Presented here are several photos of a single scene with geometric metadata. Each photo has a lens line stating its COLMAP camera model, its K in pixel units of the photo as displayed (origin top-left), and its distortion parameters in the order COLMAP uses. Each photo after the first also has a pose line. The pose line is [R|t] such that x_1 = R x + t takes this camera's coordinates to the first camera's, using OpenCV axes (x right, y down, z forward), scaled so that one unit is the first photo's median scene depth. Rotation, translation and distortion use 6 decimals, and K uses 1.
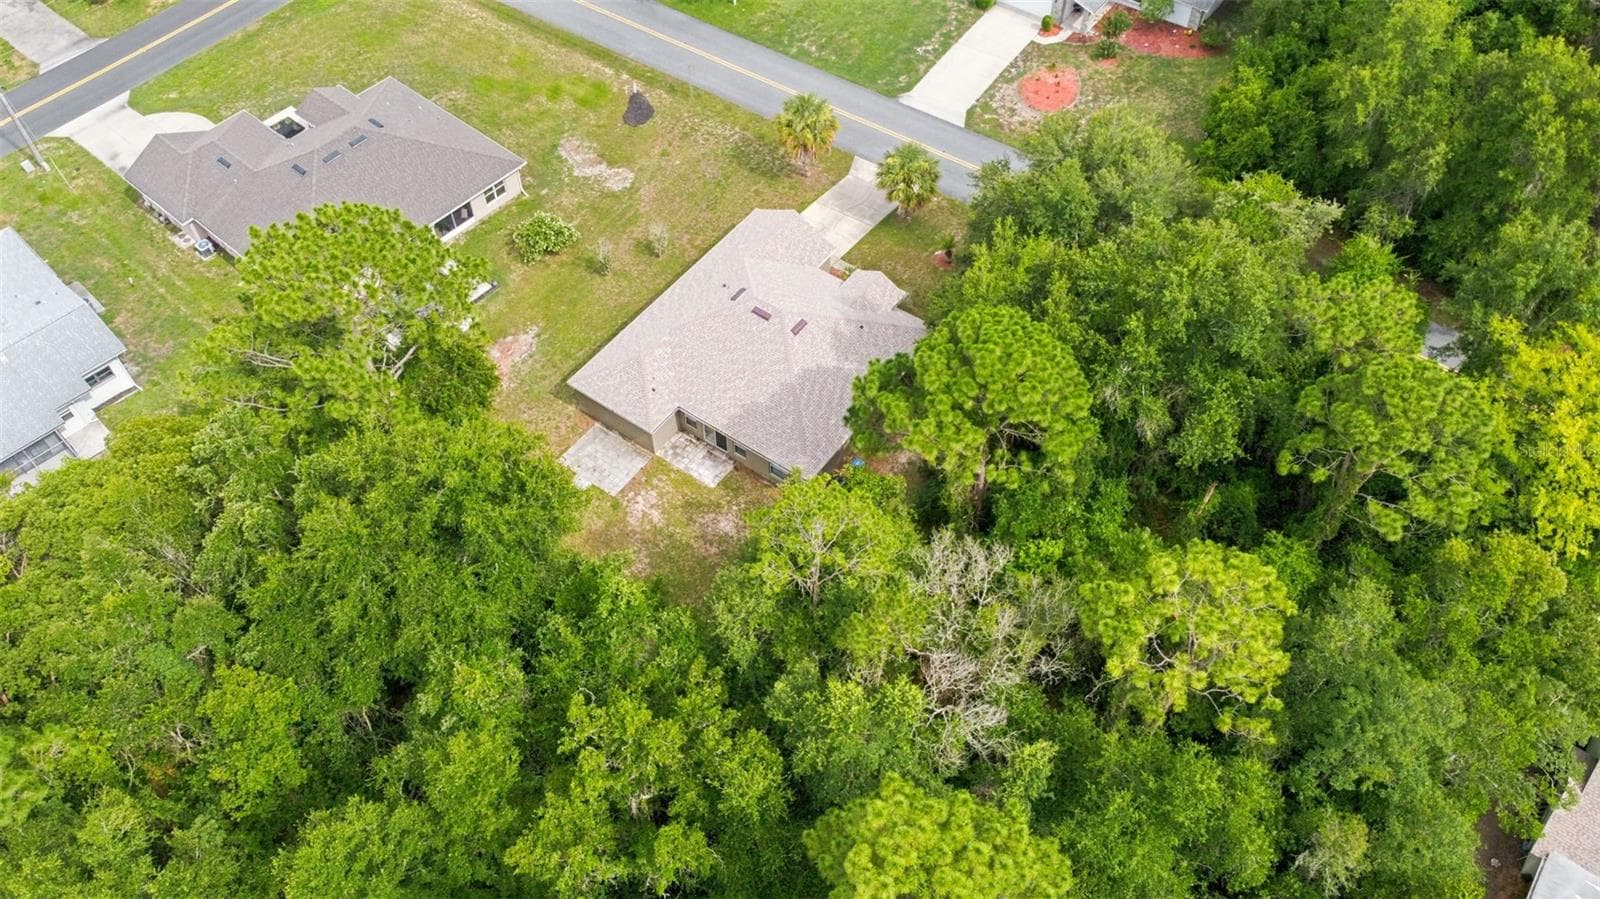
lens RADIAL K [[1216.1, 0, 797.7], [0, 1216.1, 449.8], [0, 0, 1]] dist [-0.002004, 0.005003]
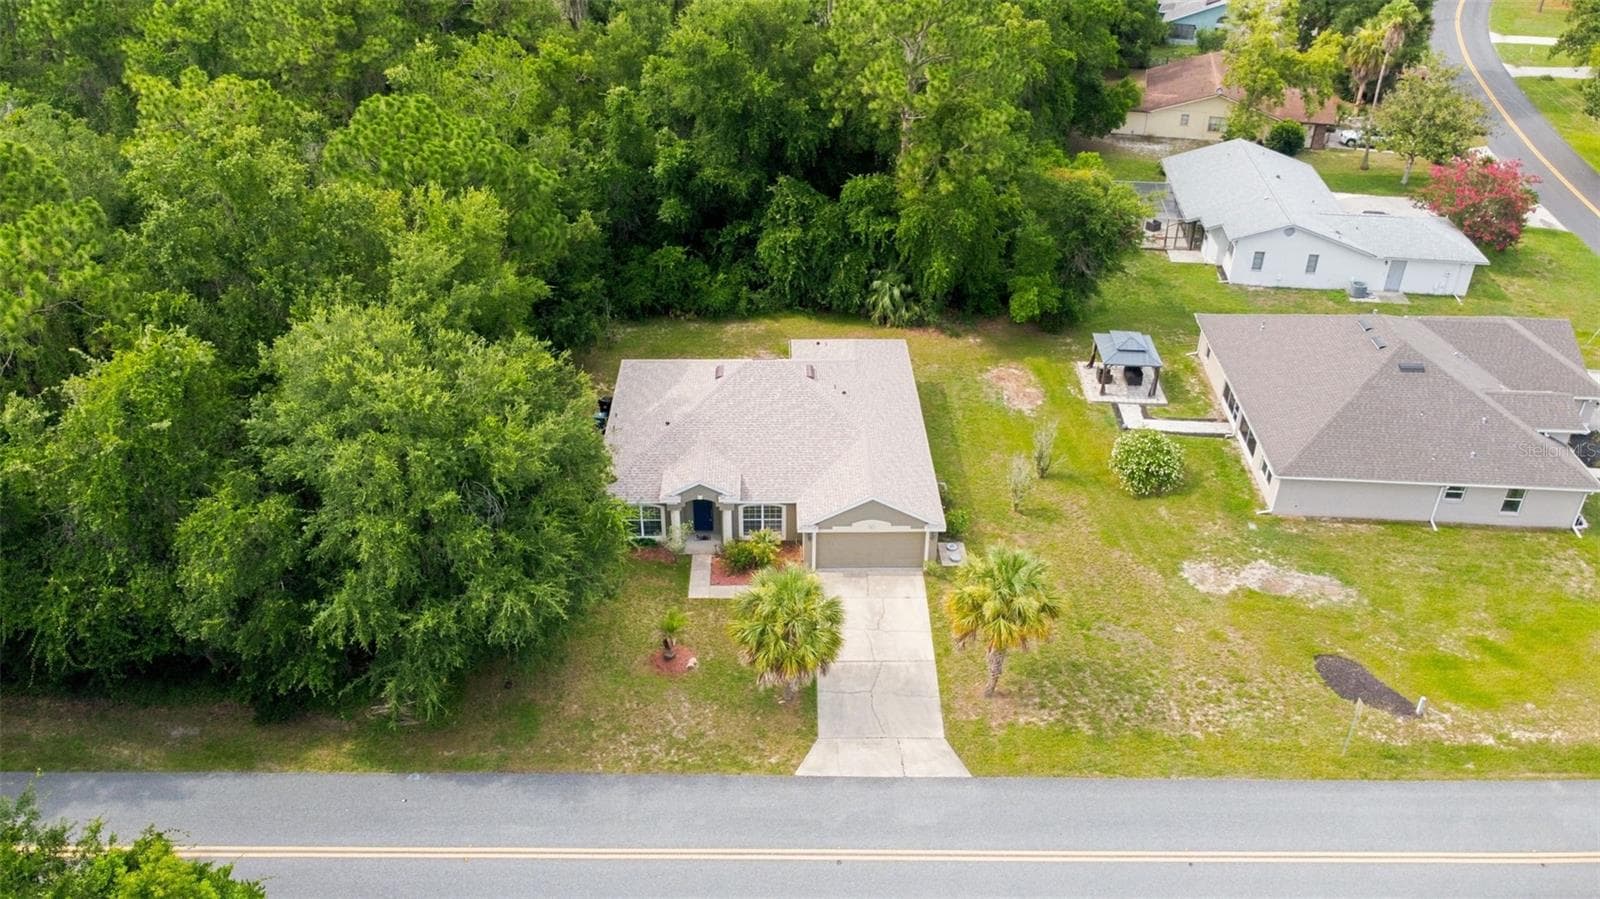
lens RADIAL K [[1216.1, 0, 797.7], [0, 1216.1, 449.8], [0, 0, 1]] dist [-0.002004, 0.005003]
pose [[-0.799386, 0.310744, -0.514218, 0.303786], [-0.476614, 0.193129, 0.857636, -0.630098], [0.365815, 0.930666, -0.006279, 0.804880]]
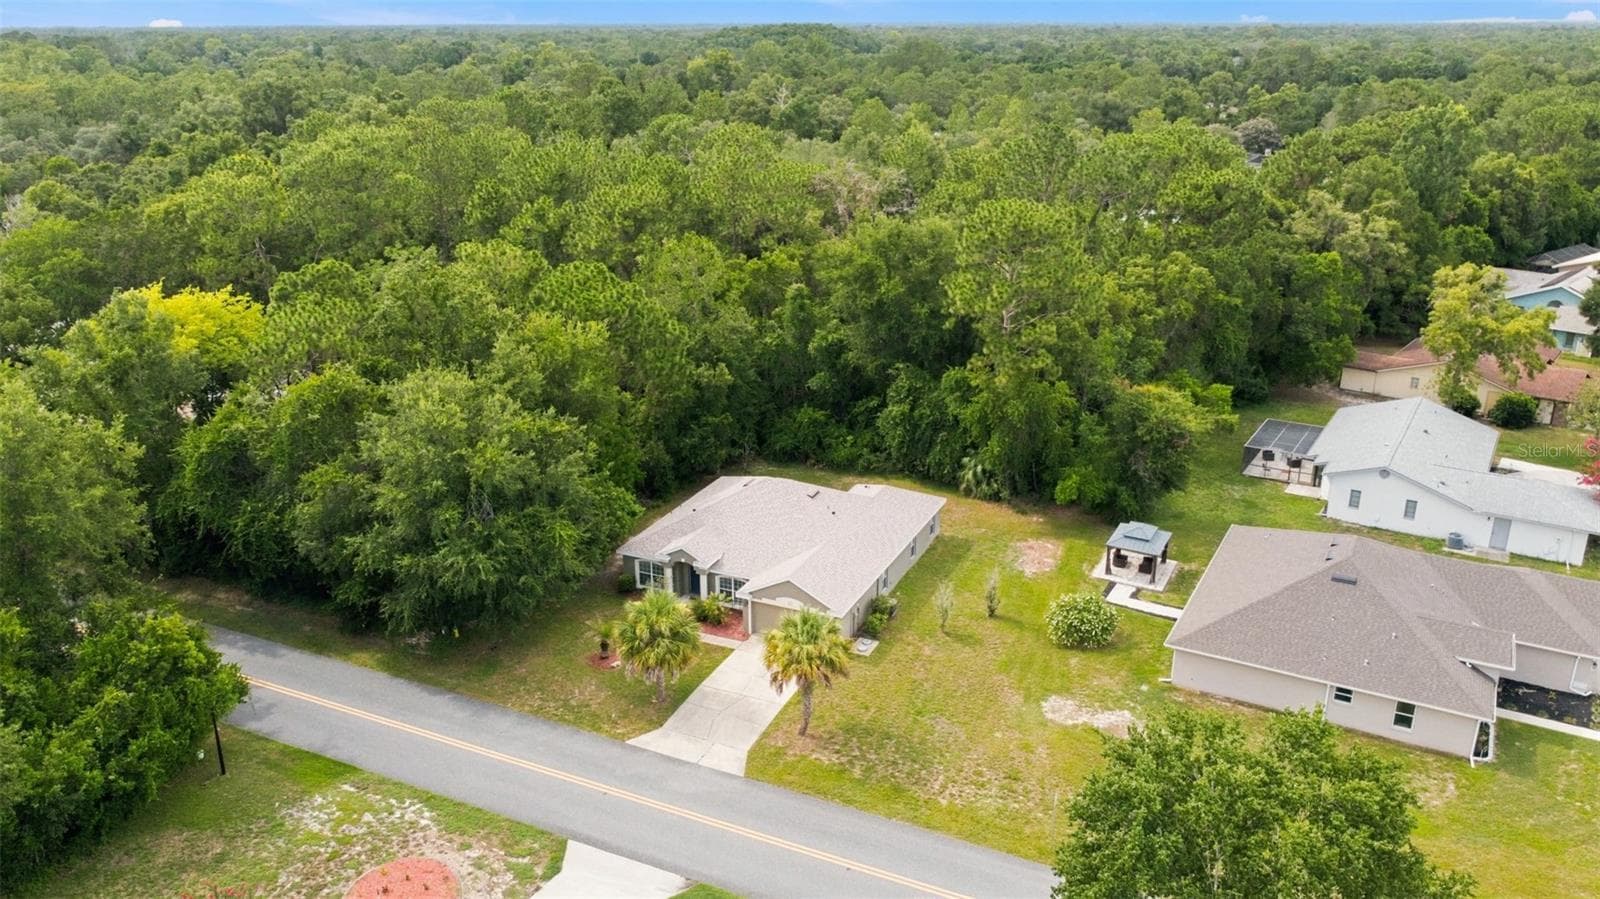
lens RADIAL K [[1212.7, 0, 800.0], [0, 1212.7, 449.5], [0, 0, 1]] dist [0.011240, -0.006205]
pose [[-0.978496, 0.073263, -0.192814, 0.121570], [-0.160355, 0.317764, 0.934512, -0.854431], [0.129735, 0.945335, -0.299183, 0.976660]]
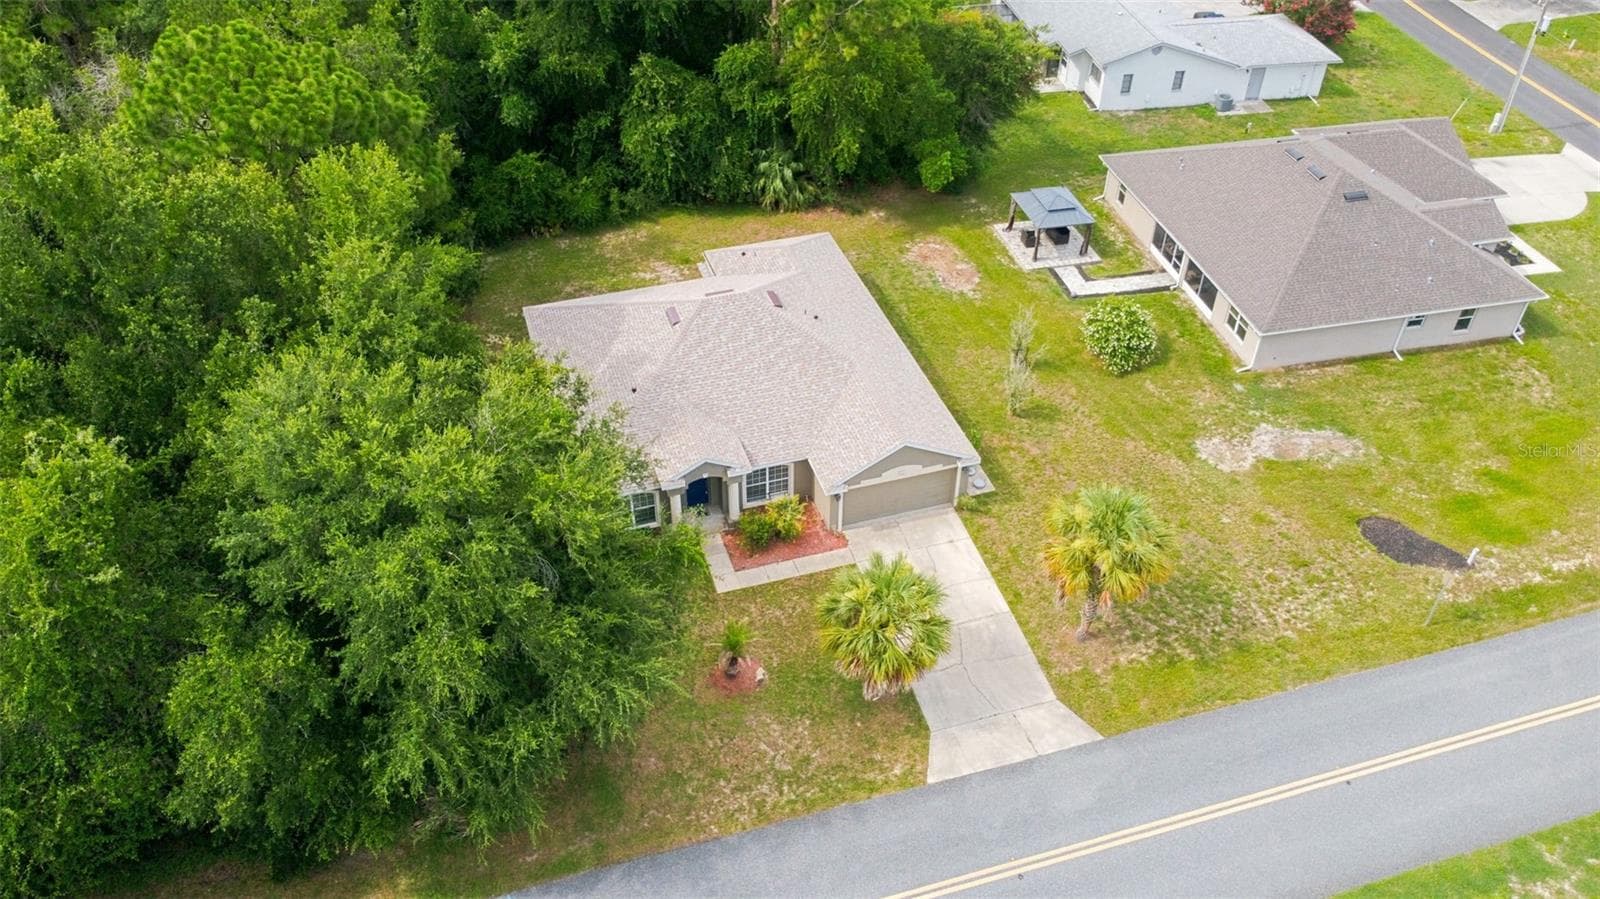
lens RADIAL K [[1216.1, 0, 797.7], [0, 1216.1, 449.8], [0, 0, 1]] dist [-0.002004, 0.005003]
pose [[-0.594591, 0.516903, -0.615851, 0.329400], [-0.637480, 0.163702, 0.752875, -0.509273], [0.489979, 0.840246, 0.232180, 0.699861]]
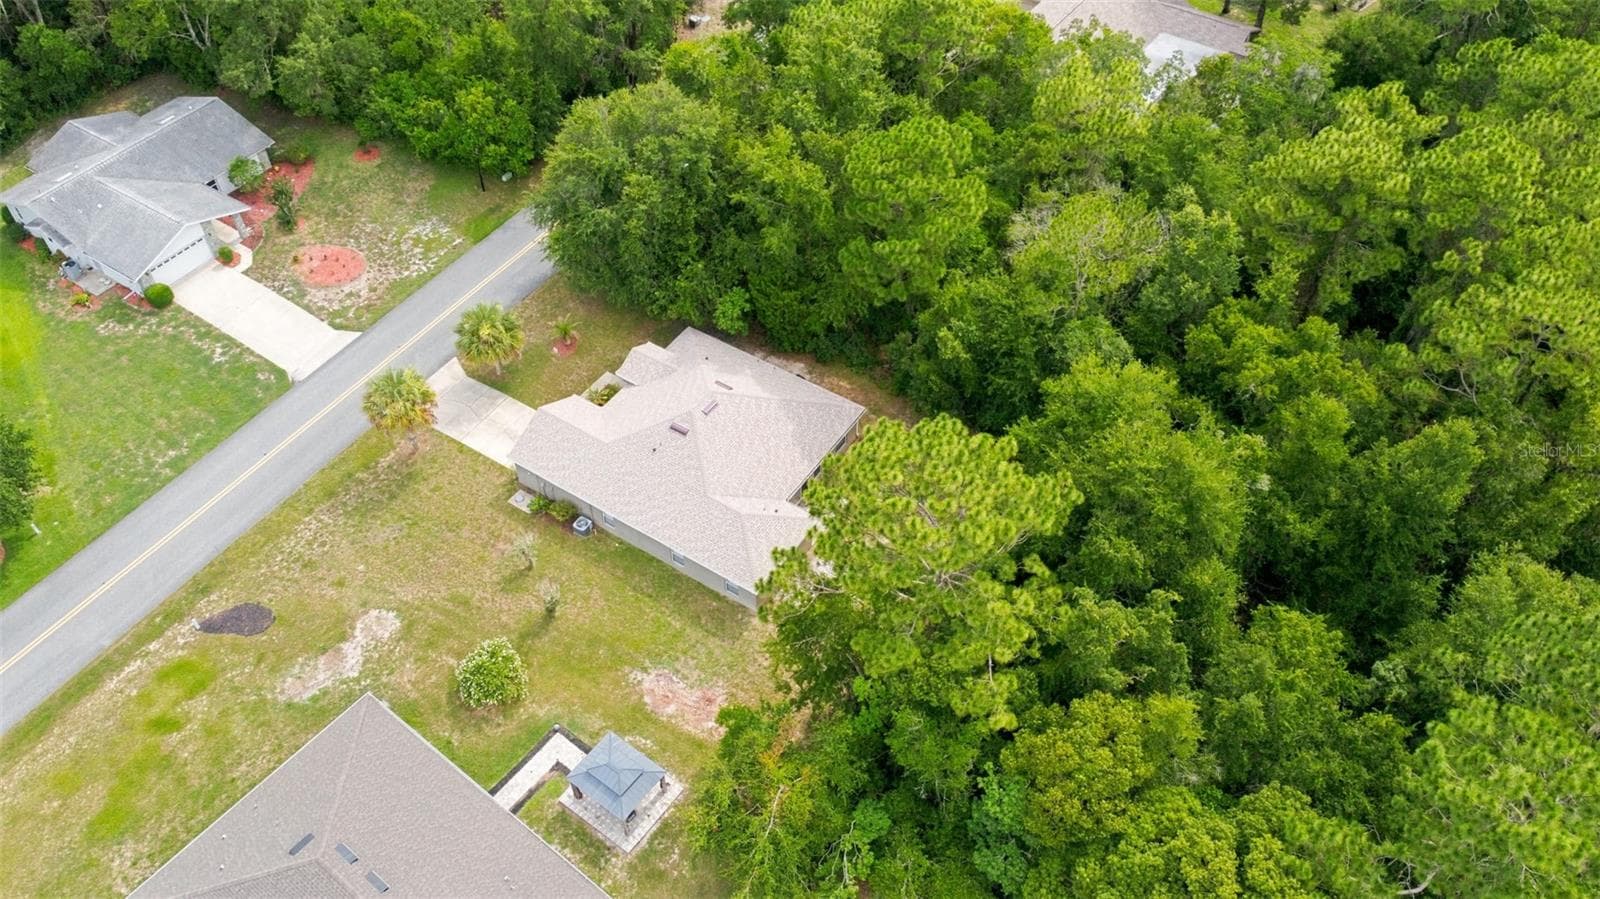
lens RADIAL K [[1216.1, 0, 797.7], [0, 1216.1, 449.8], [0, 0, 1]] dist [-0.002004, 0.005003]
pose [[-0.050360, -0.735806, 0.675317, -0.578648], [0.784632, 0.389199, 0.482572, -0.408867], [-0.617913, 0.554178, 0.557737, 0.291782]]
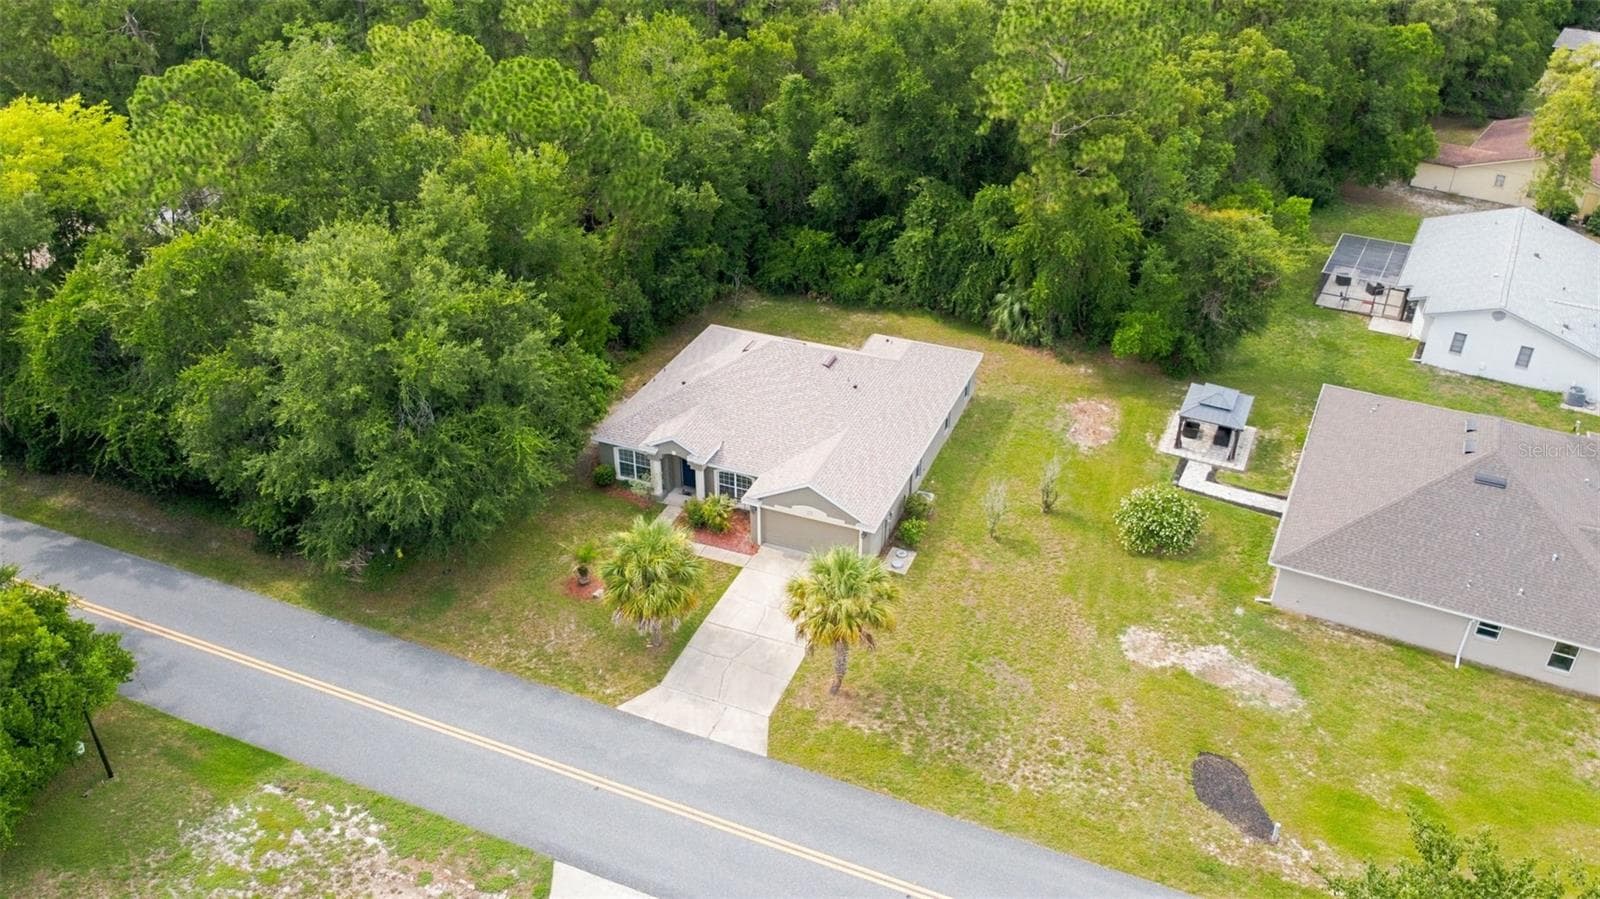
lens RADIAL K [[1216.1, 0, 797.7], [0, 1216.1, 449.8], [0, 0, 1]] dist [-0.002004, 0.005003]
pose [[-0.971166, 0.125822, -0.202500, 0.115898], [-0.187413, 0.122082, 0.974665, -0.727168], [0.147356, 0.984512, -0.094982, 0.872175]]
